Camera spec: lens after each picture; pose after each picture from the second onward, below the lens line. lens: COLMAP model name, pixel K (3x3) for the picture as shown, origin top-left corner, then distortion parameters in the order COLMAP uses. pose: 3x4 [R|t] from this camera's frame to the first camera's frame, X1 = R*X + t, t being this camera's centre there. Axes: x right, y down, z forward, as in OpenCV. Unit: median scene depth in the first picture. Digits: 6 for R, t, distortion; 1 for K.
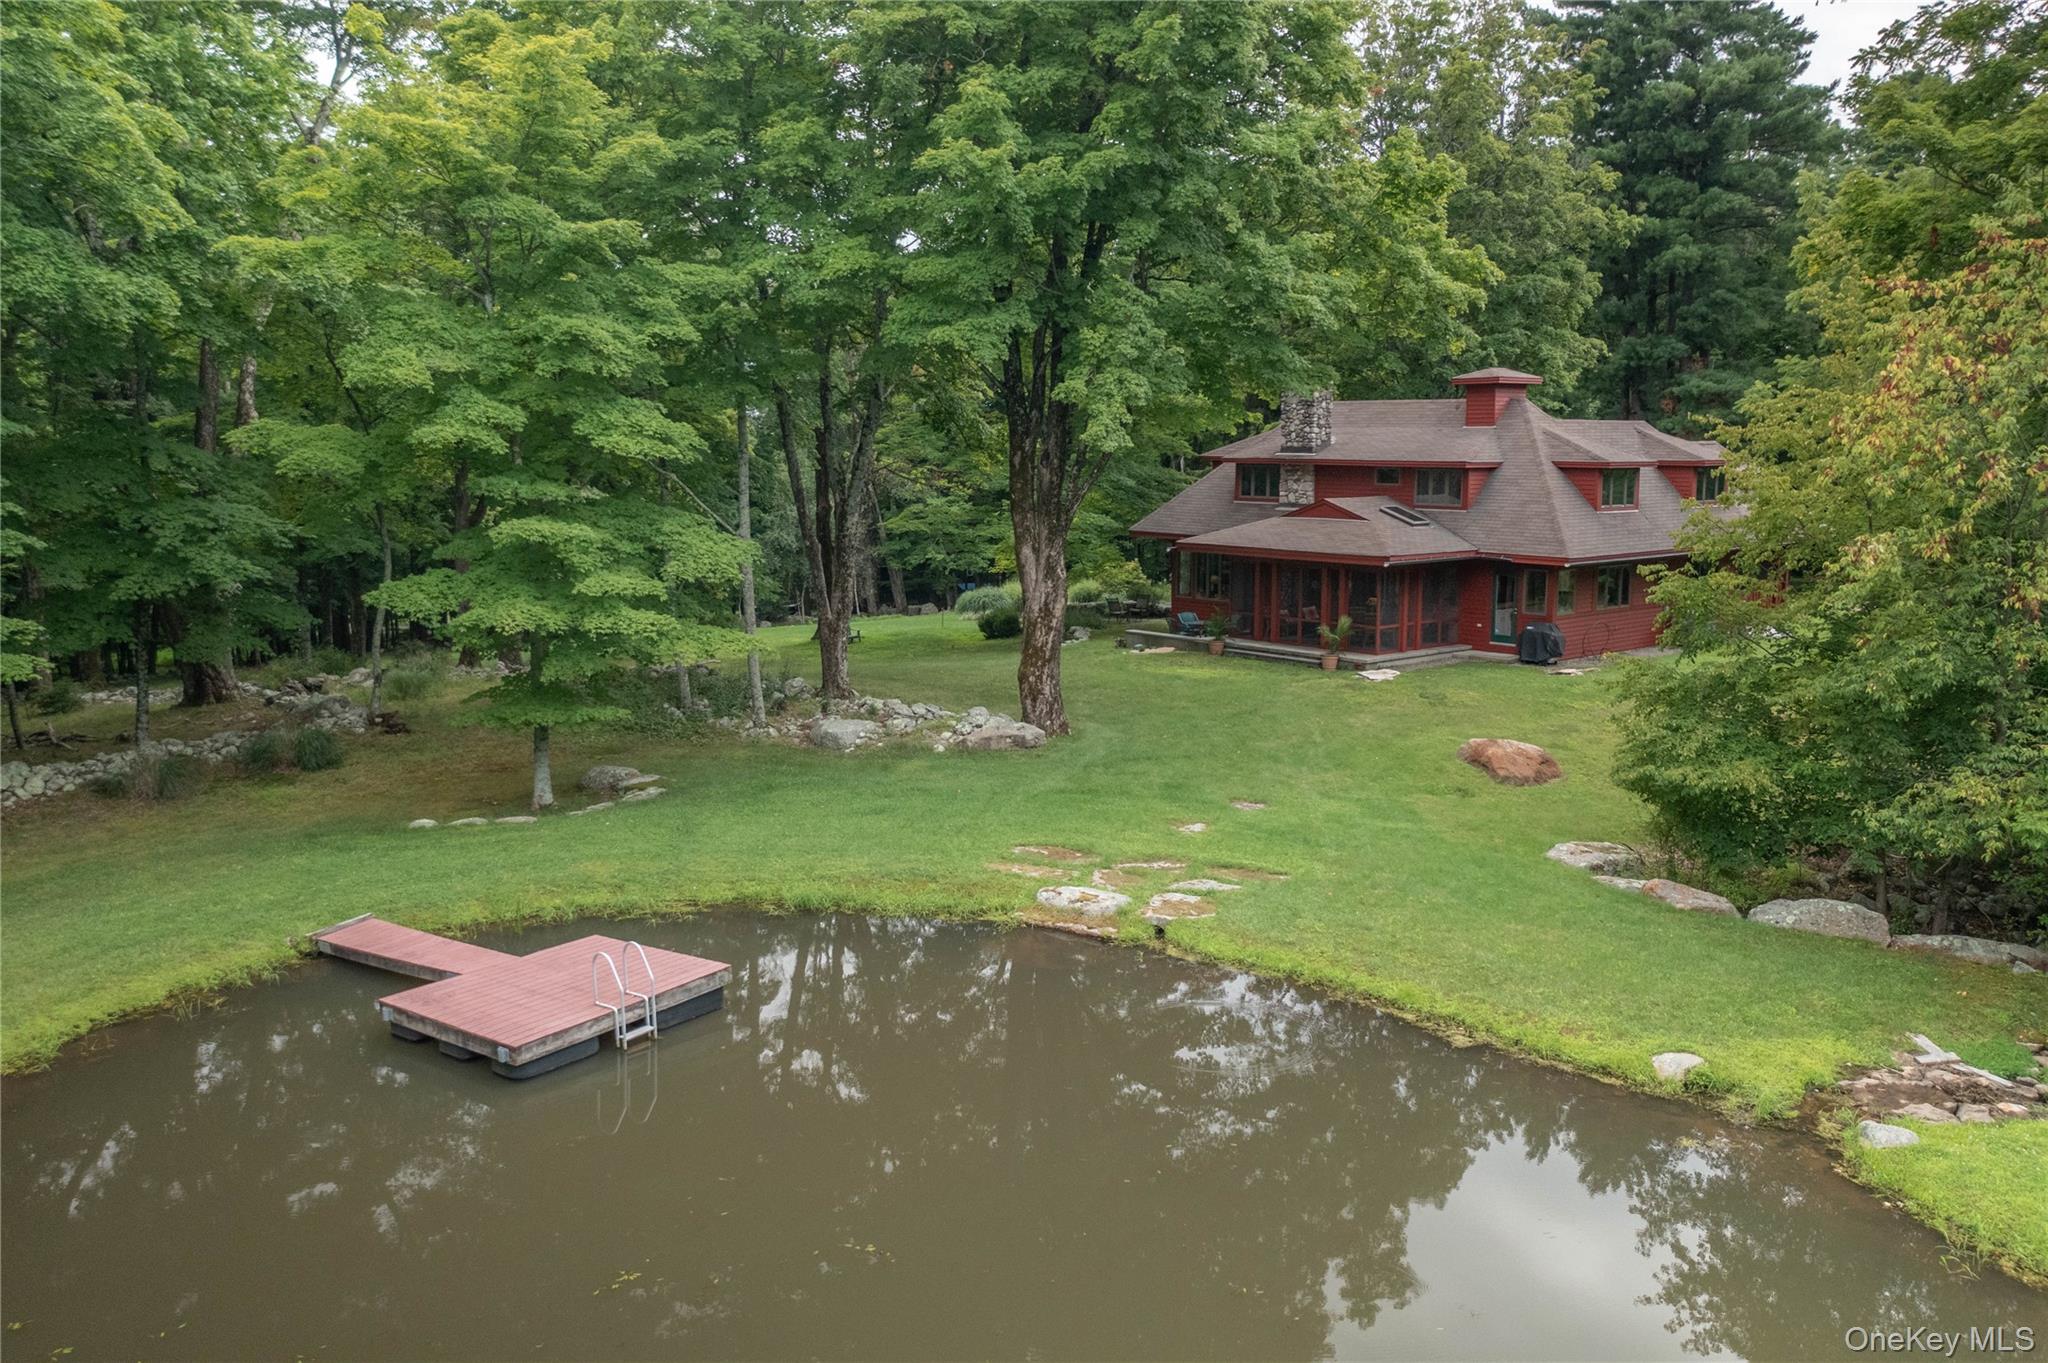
lens RADIAL K [[1651.7, 0, 1009.7], [0, 1651.7, 648.2], [0, 0, 1]] dist [-0.015216, -0.008948]
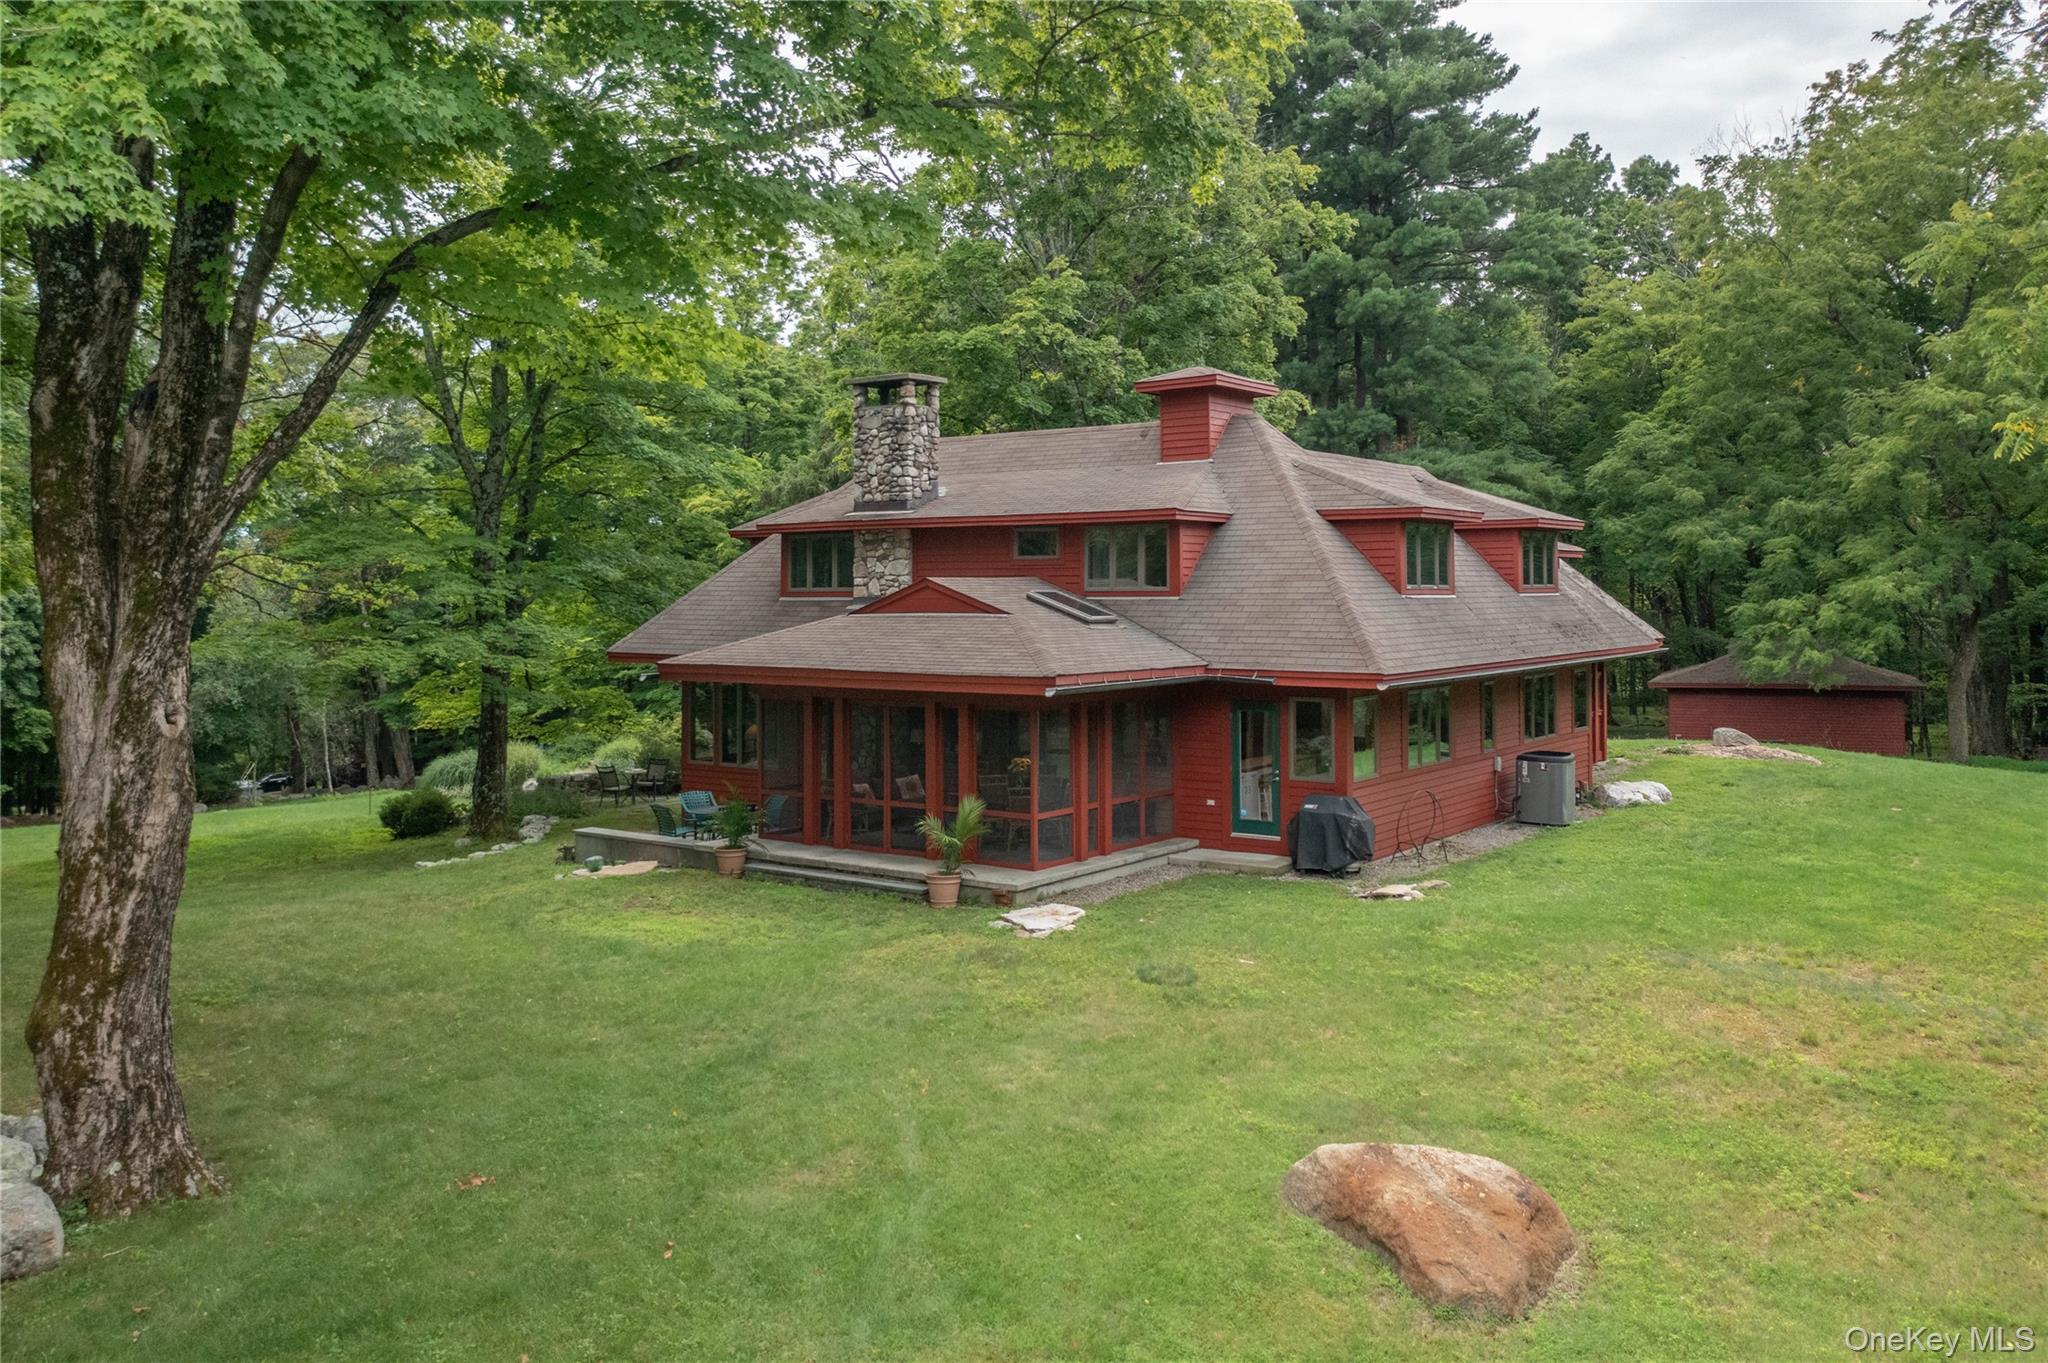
lens RADIAL K [[1651.7, 0, 1009.7], [0, 1651.7, 648.2], [0, 0, 1]] dist [-0.015216, -0.008948]
pose [[0.974392, -0.012885, 0.224486, 0.096173], [0.033790, 0.995411, -0.089532, -0.018066], [-0.222302, 0.094825, 0.970356, 0.475128]]
